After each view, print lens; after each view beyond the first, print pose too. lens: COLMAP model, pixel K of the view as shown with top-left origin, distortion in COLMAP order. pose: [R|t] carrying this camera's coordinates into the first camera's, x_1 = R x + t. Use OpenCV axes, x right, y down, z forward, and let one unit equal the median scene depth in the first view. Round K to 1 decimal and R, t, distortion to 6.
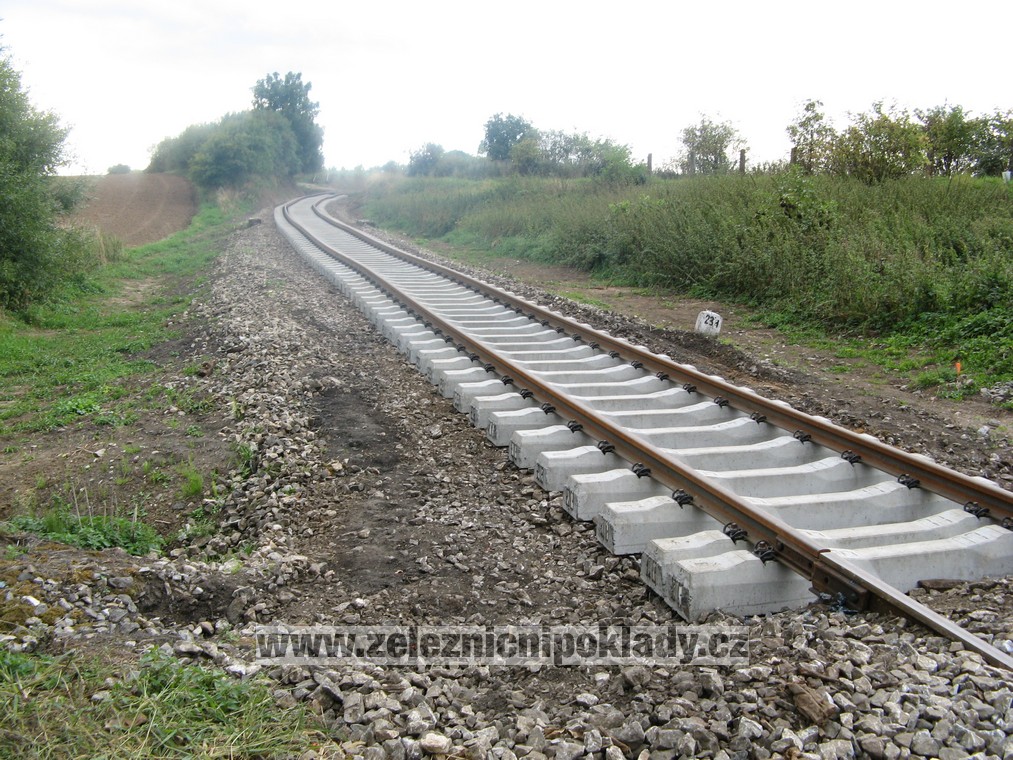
lens RADIAL K [[1102.9, 0, 506.5], [0, 1102.9, 380.0], [0, 0, 1]] dist [-0.111658, 0.025904]
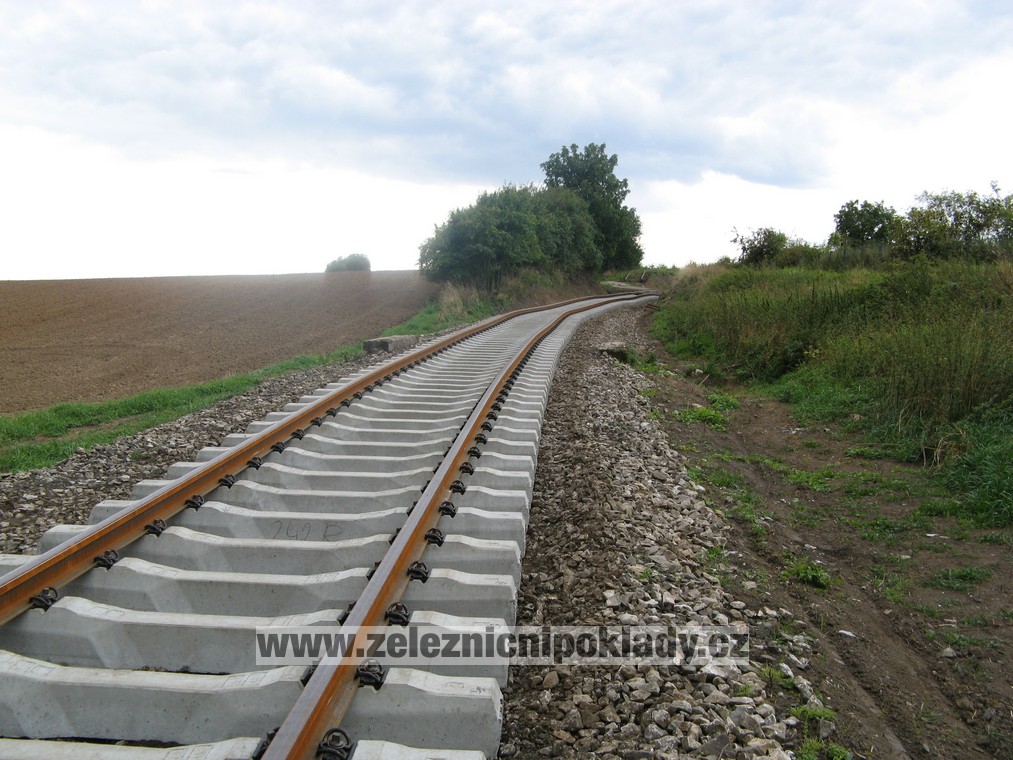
lens RADIAL K [[1102.9, 0, 506.5], [0, 1102.9, 380.0], [0, 0, 1]] dist [-0.111658, 0.025904]
pose [[0.953359, 0.017285, -0.301344, -0.011847], [-0.044793, 0.995407, -0.084613, -0.037968], [0.298498, 0.094165, 0.949754, 0.230361]]
